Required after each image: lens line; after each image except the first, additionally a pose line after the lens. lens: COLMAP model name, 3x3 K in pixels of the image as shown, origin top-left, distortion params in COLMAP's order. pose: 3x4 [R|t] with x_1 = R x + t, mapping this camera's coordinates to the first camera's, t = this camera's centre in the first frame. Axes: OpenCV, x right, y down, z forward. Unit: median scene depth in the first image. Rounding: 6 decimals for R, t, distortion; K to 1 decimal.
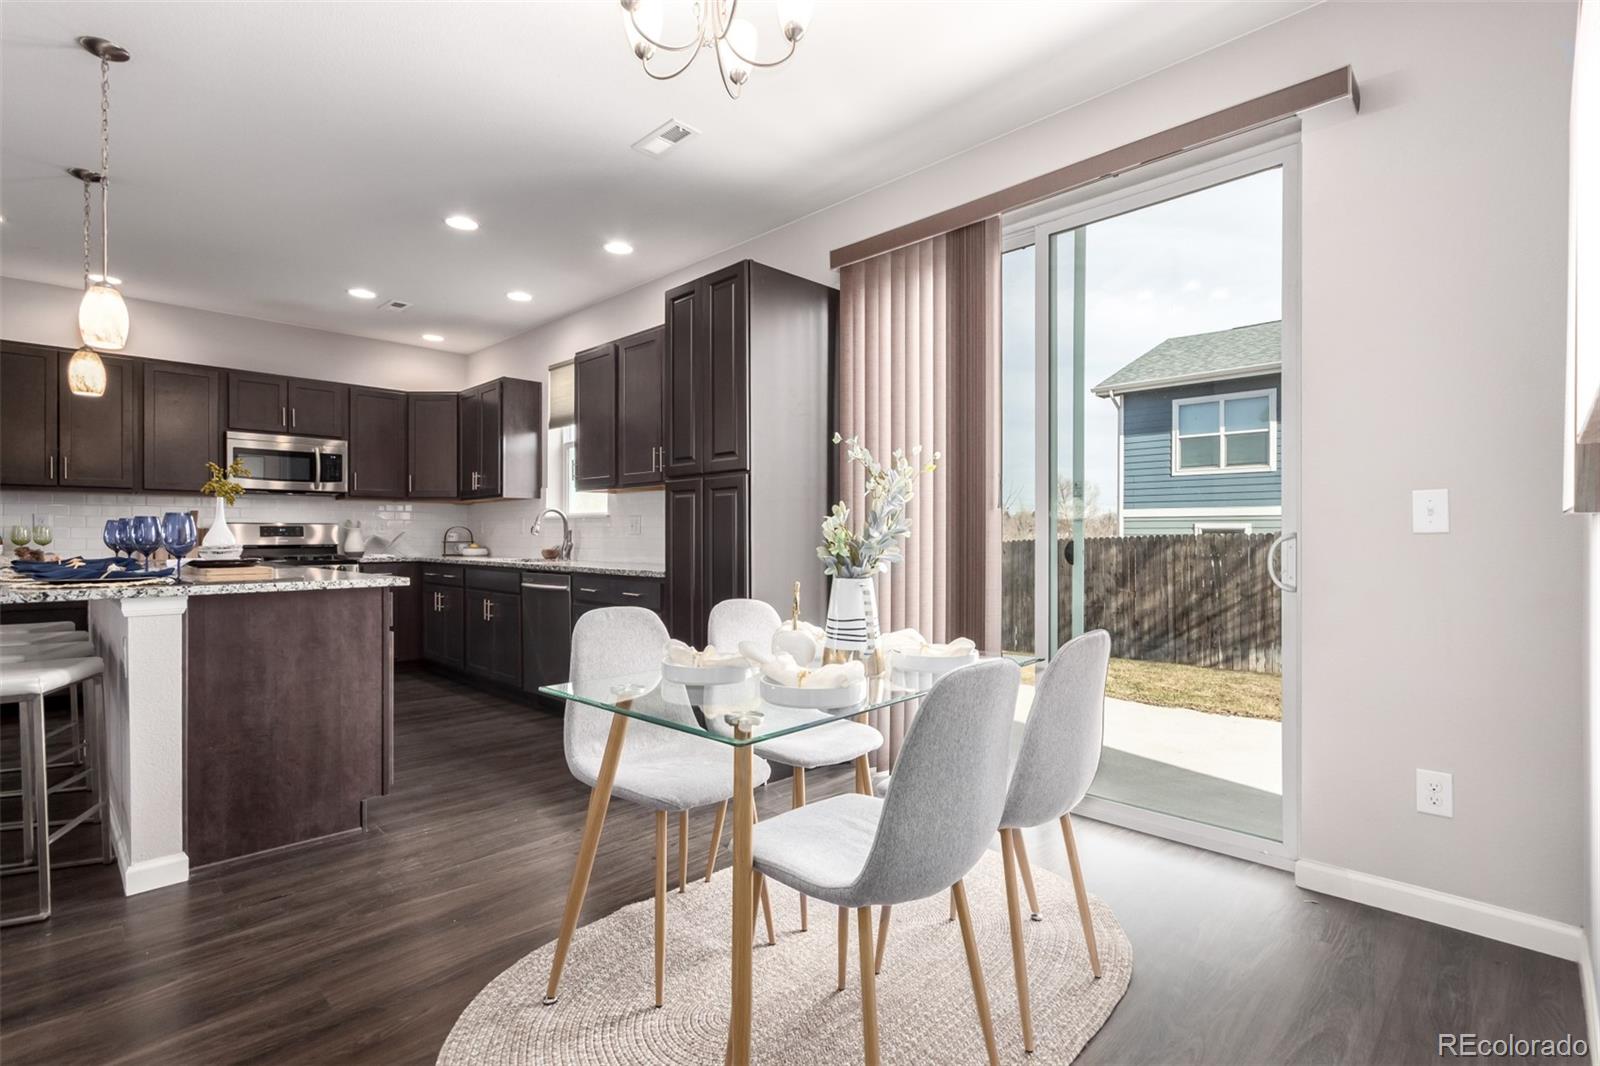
lens RADIAL K [[744.4, 0, 802.2], [0, 744.4, 544.4], [0, 0, 1]] dist [0.014776, -0.000961]
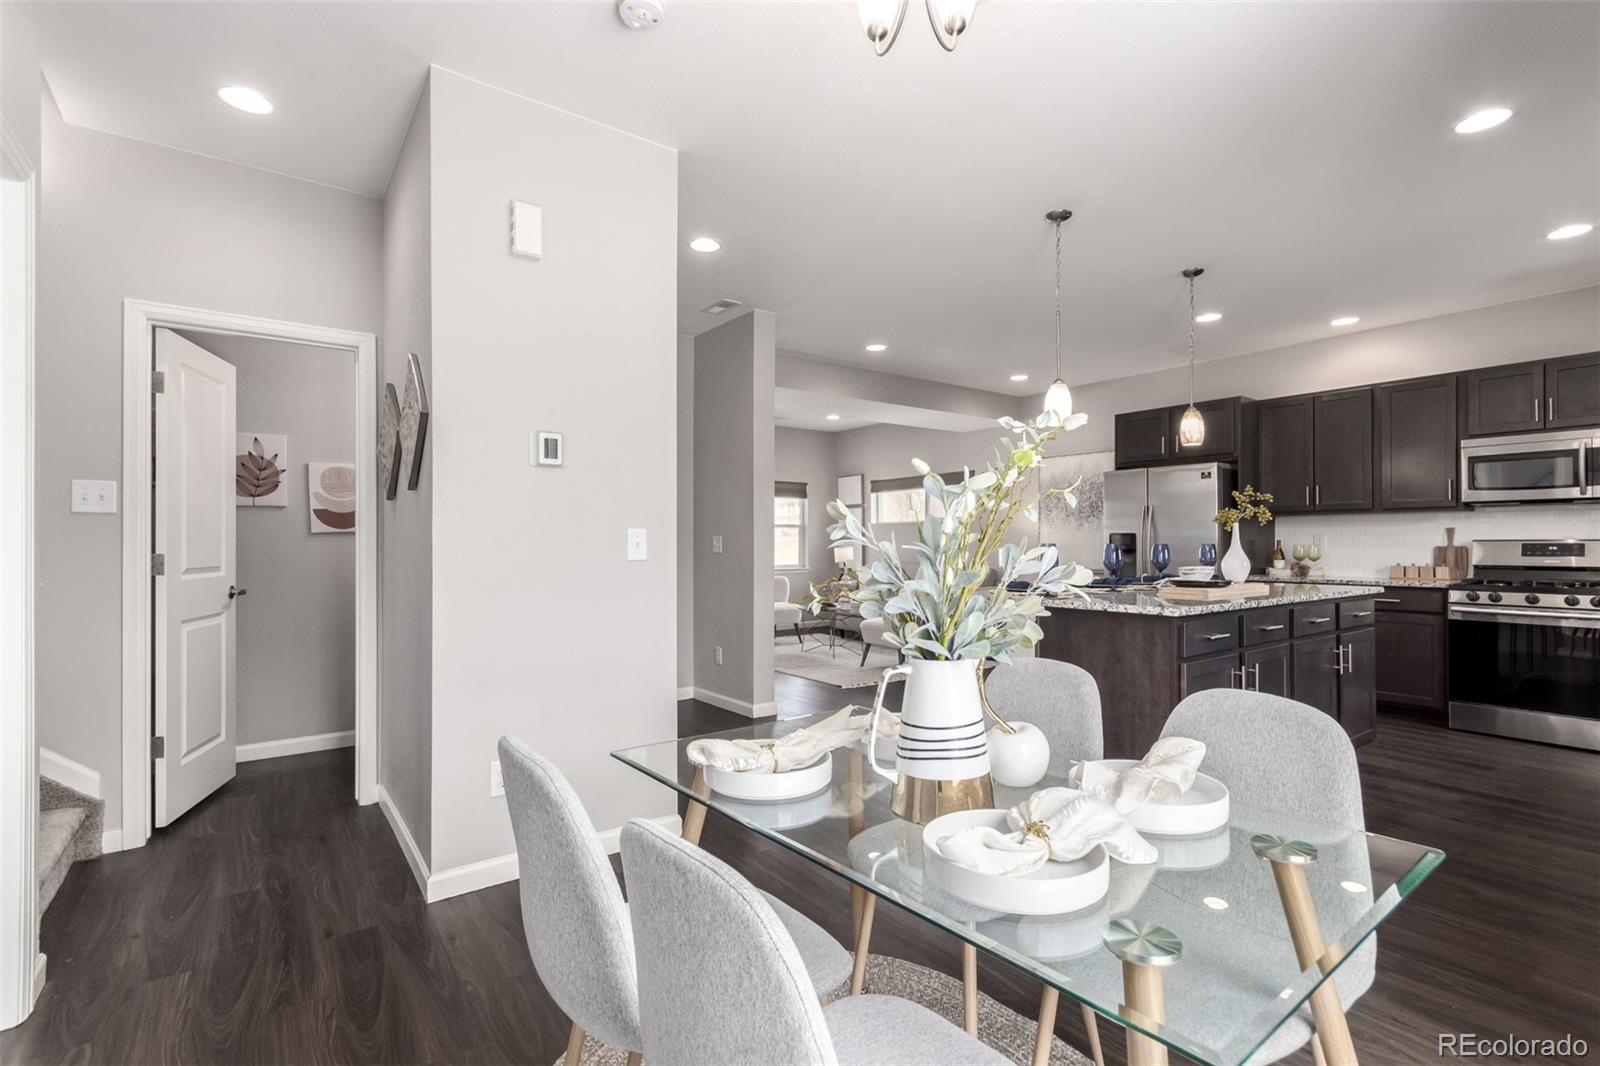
lens RADIAL K [[744.4, 0, 802.2], [0, 744.4, 544.4], [0, 0, 1]] dist [0.014776, -0.000961]
pose [[-0.150823, 0.000217, -0.988561, 0.278184], [-0.010943, 0.999938, 0.001889, -0.019151], [0.988500, 0.011103, -0.150811, 0.383073]]
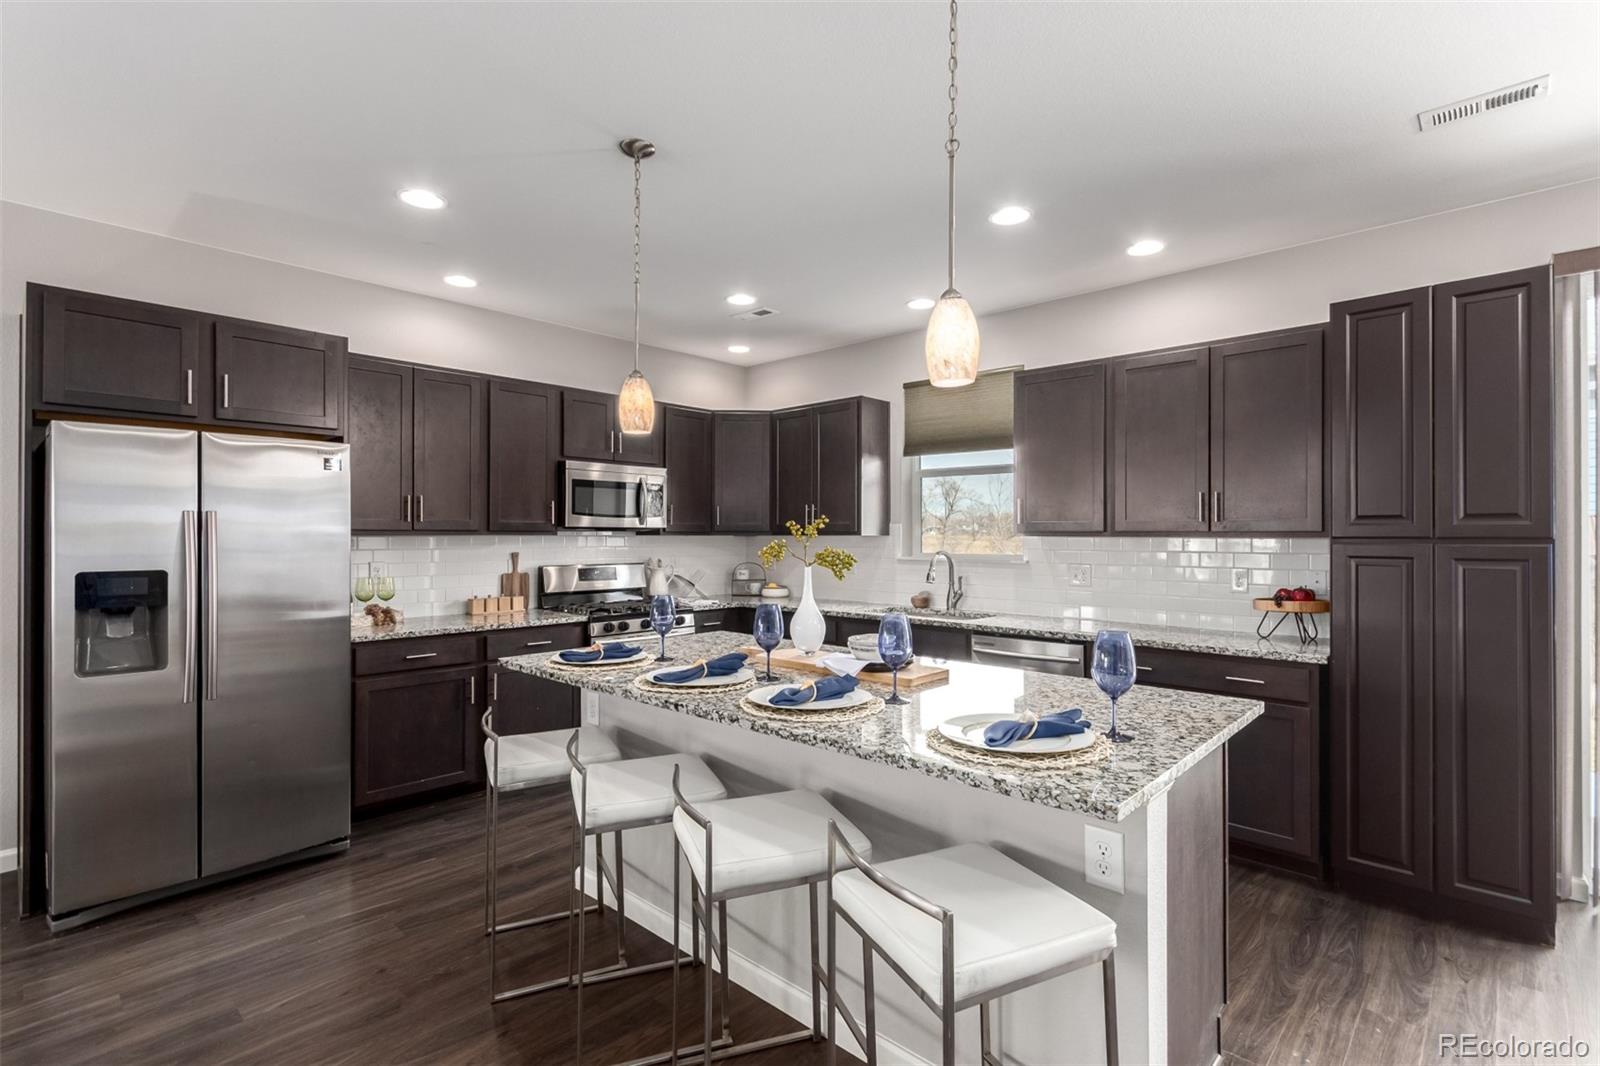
lens RADIAL K [[744.4, 0, 802.2], [0, 744.4, 544.4], [0, 0, 1]] dist [0.014776, -0.000961]
pose [[0.999177, -0.000344, 0.040555, -0.584990], [0.000444, 0.999997, -0.002463, -0.058823], [-0.040554, 0.002479, 0.999174, 0.165207]]
